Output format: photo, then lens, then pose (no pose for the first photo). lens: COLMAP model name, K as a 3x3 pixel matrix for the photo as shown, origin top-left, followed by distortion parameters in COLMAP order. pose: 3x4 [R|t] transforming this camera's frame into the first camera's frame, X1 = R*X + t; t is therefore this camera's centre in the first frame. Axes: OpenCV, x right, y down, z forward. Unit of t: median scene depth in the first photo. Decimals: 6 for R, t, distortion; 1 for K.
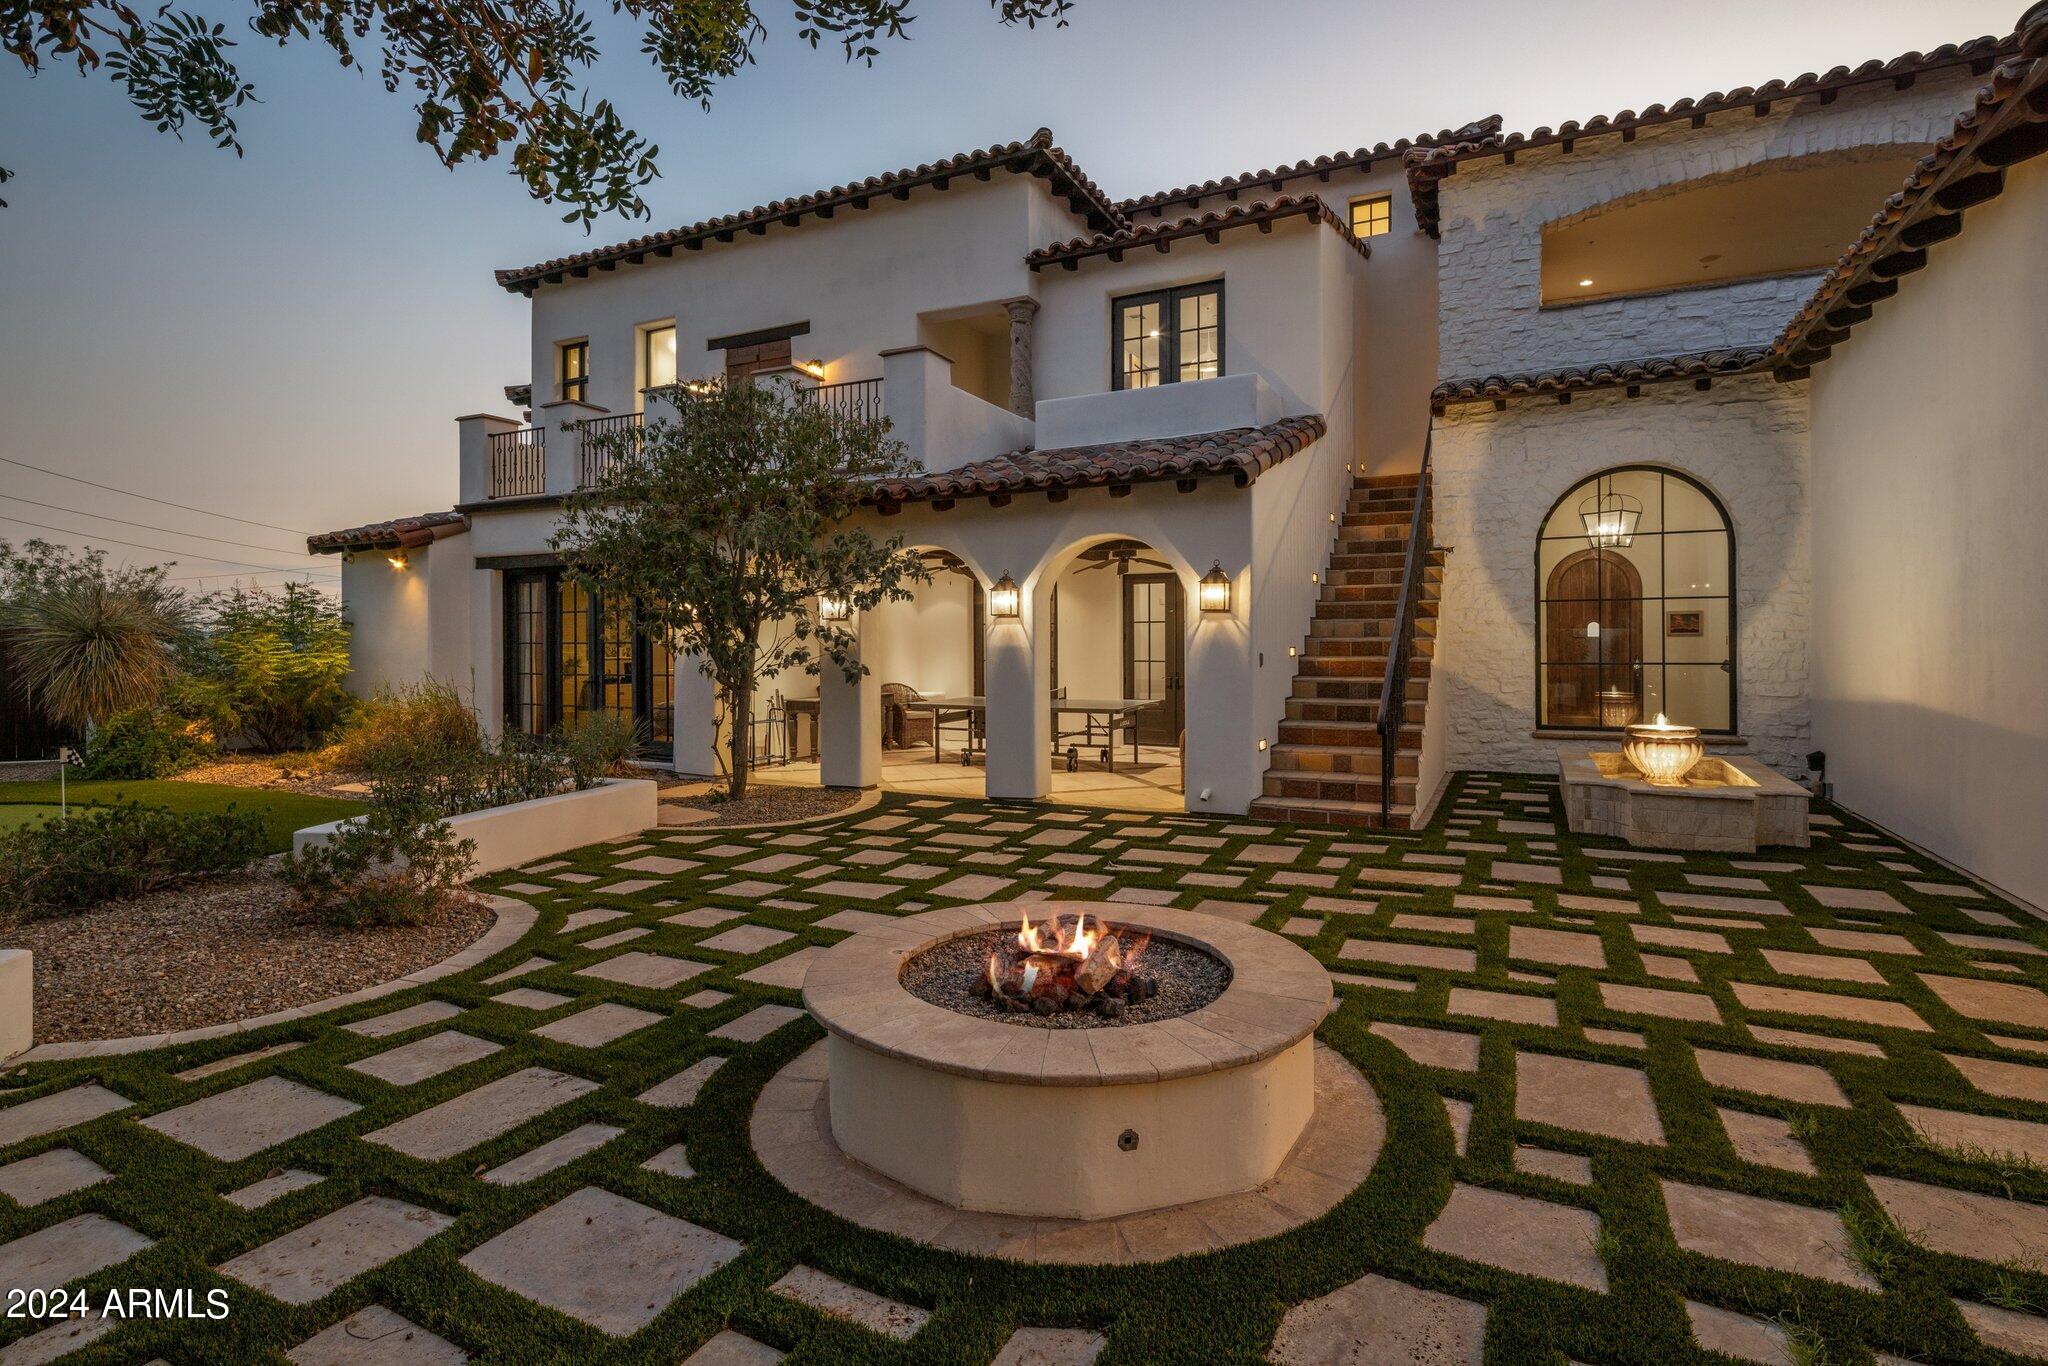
lens RADIAL K [[985.7, 0, 1036.9], [0, 985.7, 645.1], [0, 0, 1]] dist [0.004728, -0.003452]
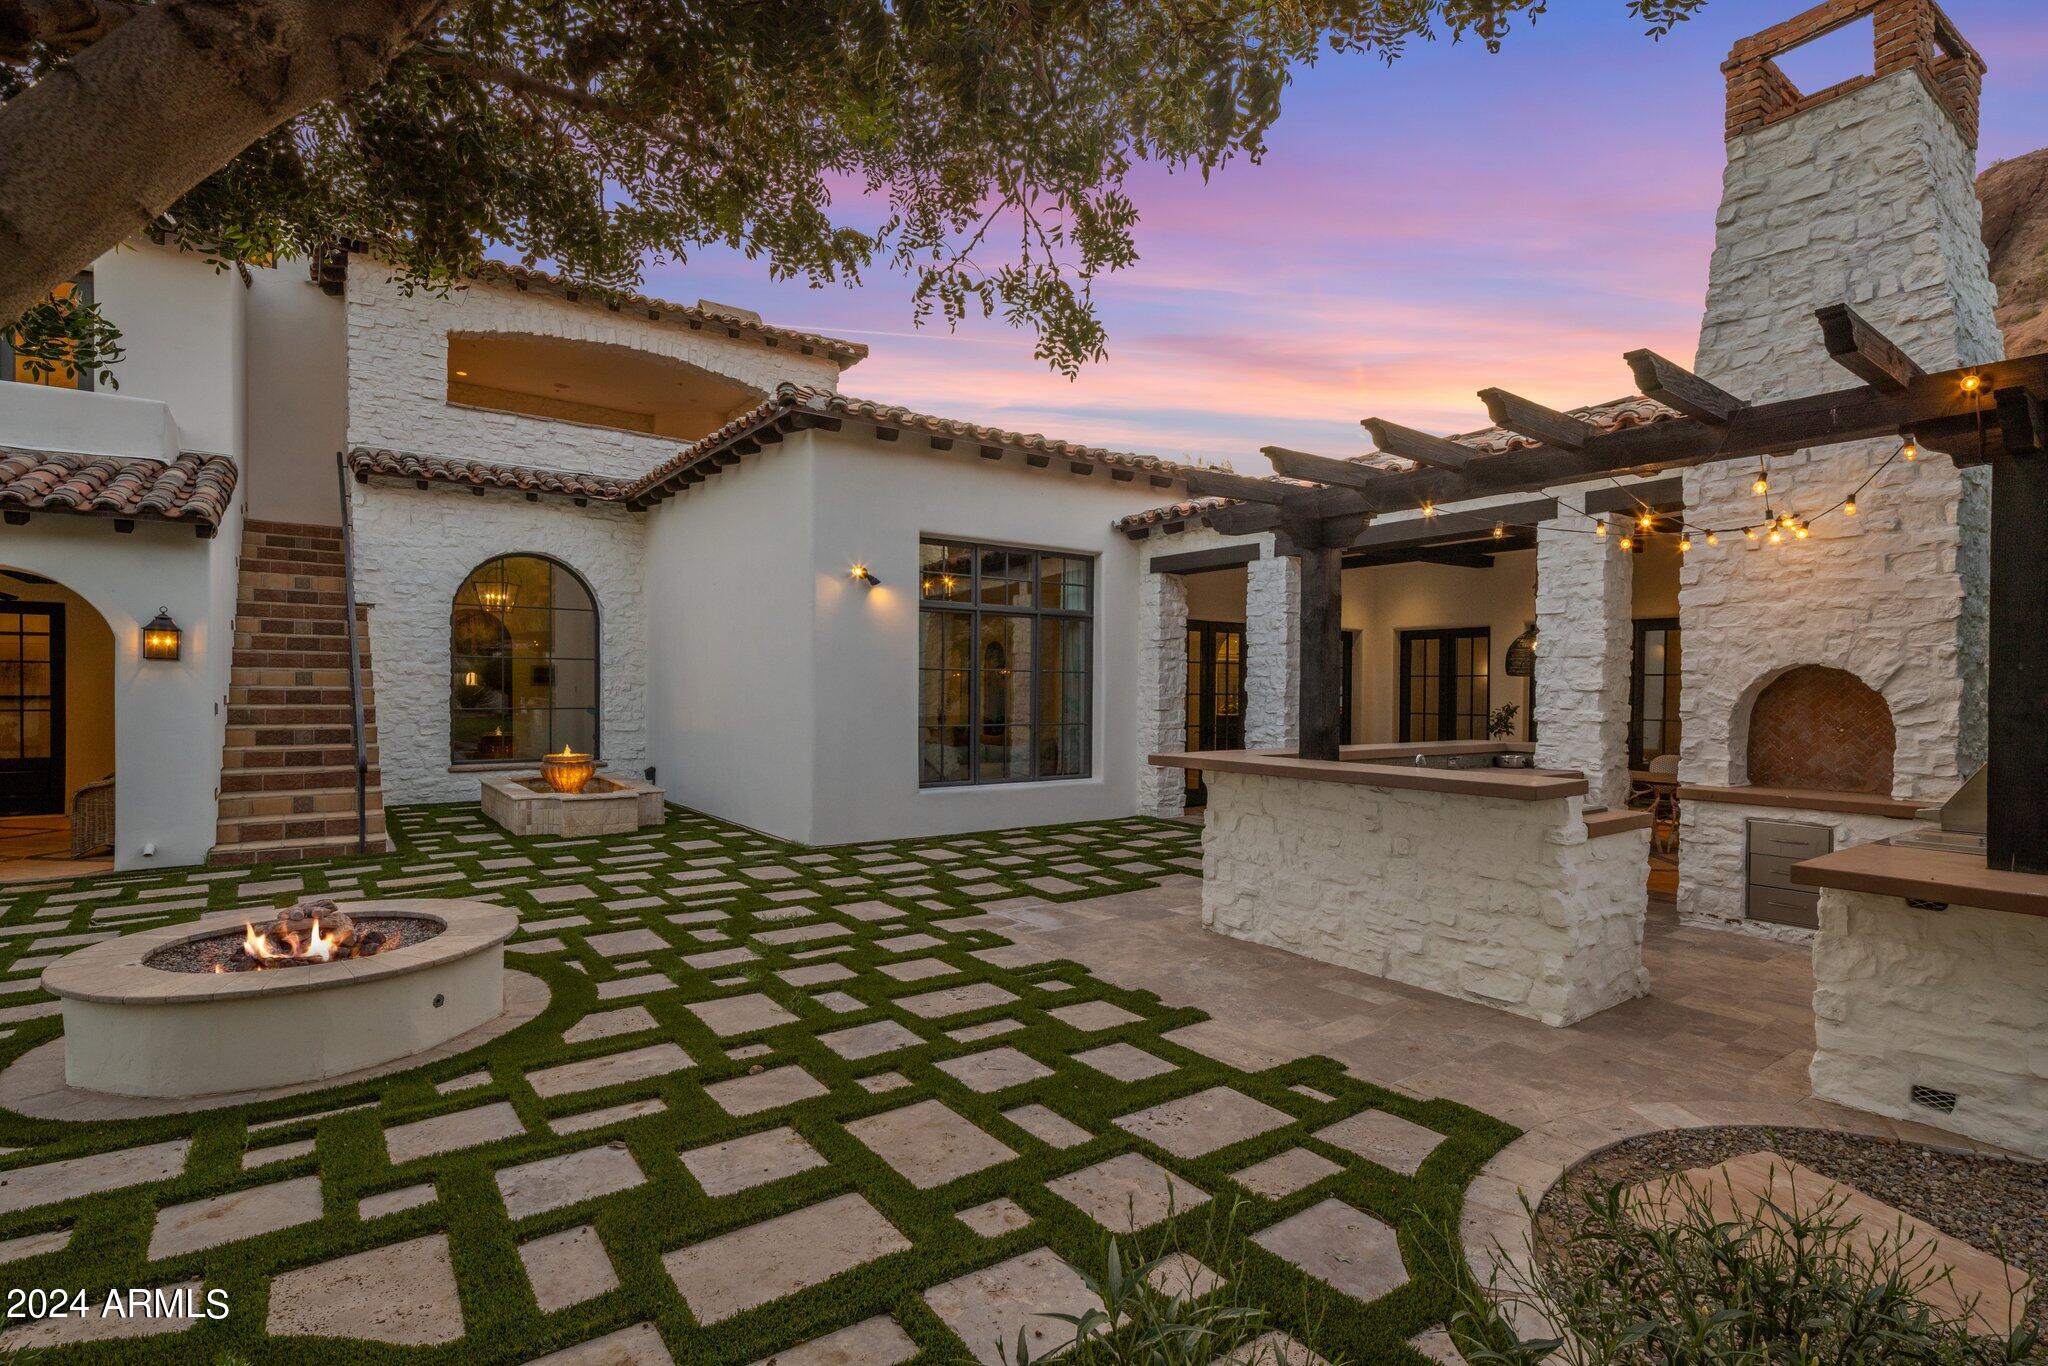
lens RADIAL K [[985.7, 0, 1035.5], [0, 985.7, 694.1], [0, 0, 1]] dist [0.004728, -0.003452]
pose [[0.454726, 0.001588, 0.890630, -0.226042], [-0.007238, 0.999972, 0.001913, -0.006630], [-0.890602, -0.007316, 0.454725, -0.158111]]
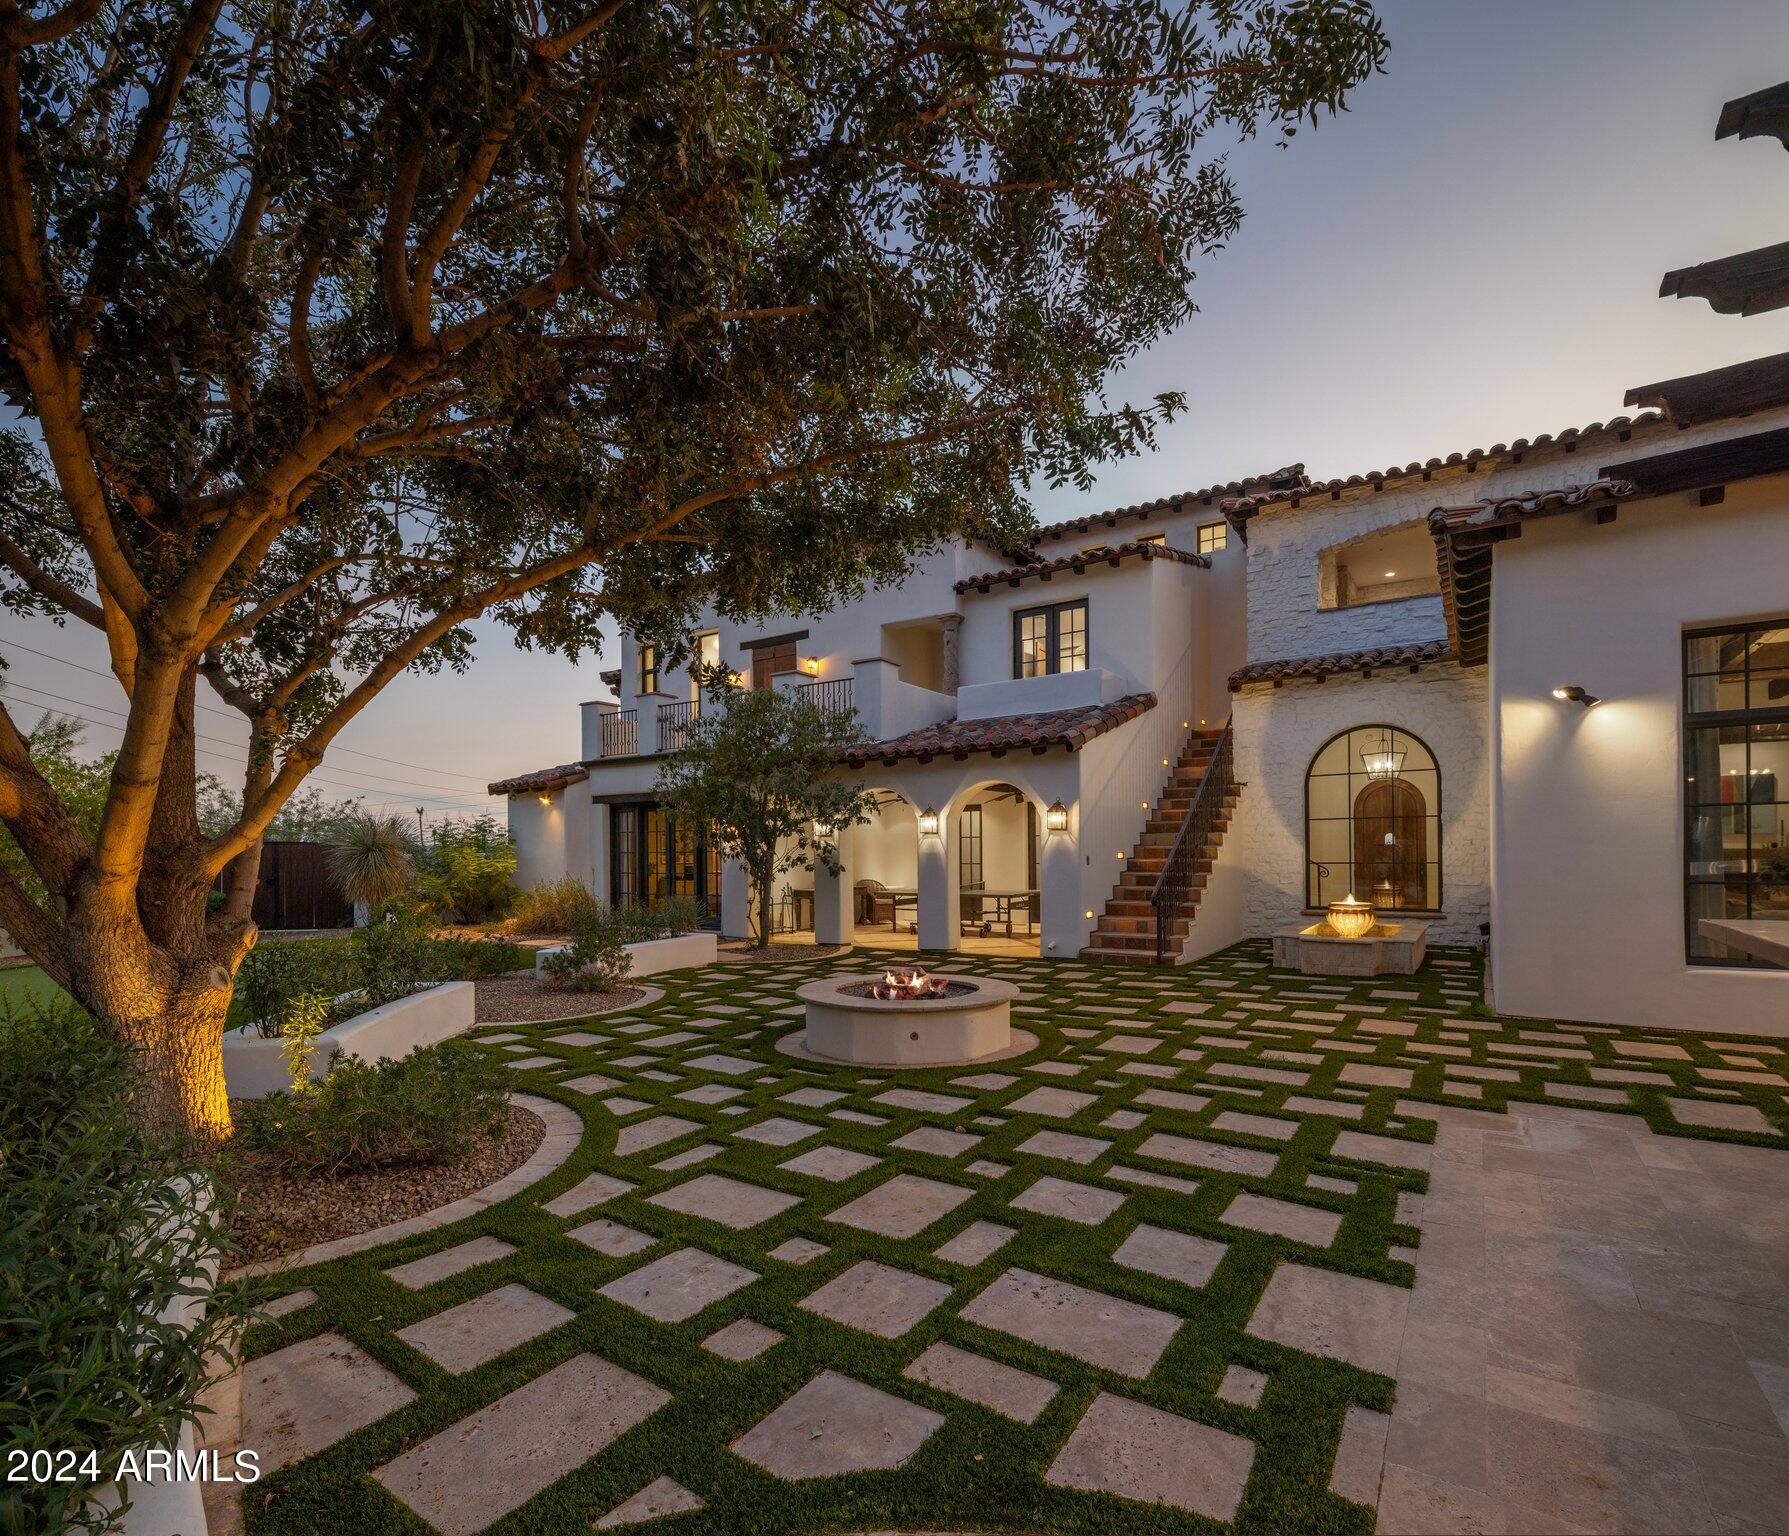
lens RADIAL K [[866.5, 0, 917.5], [0, 866.5, 862.3], [0, 0, 1]] dist [-0.002585, -0.001196]
pose [[0.993745, -0.003336, -0.111622, 0.087198], [0.004301, 0.999955, 0.008407, 0.004115], [0.111589, -0.008835, 0.993715, -0.312889]]
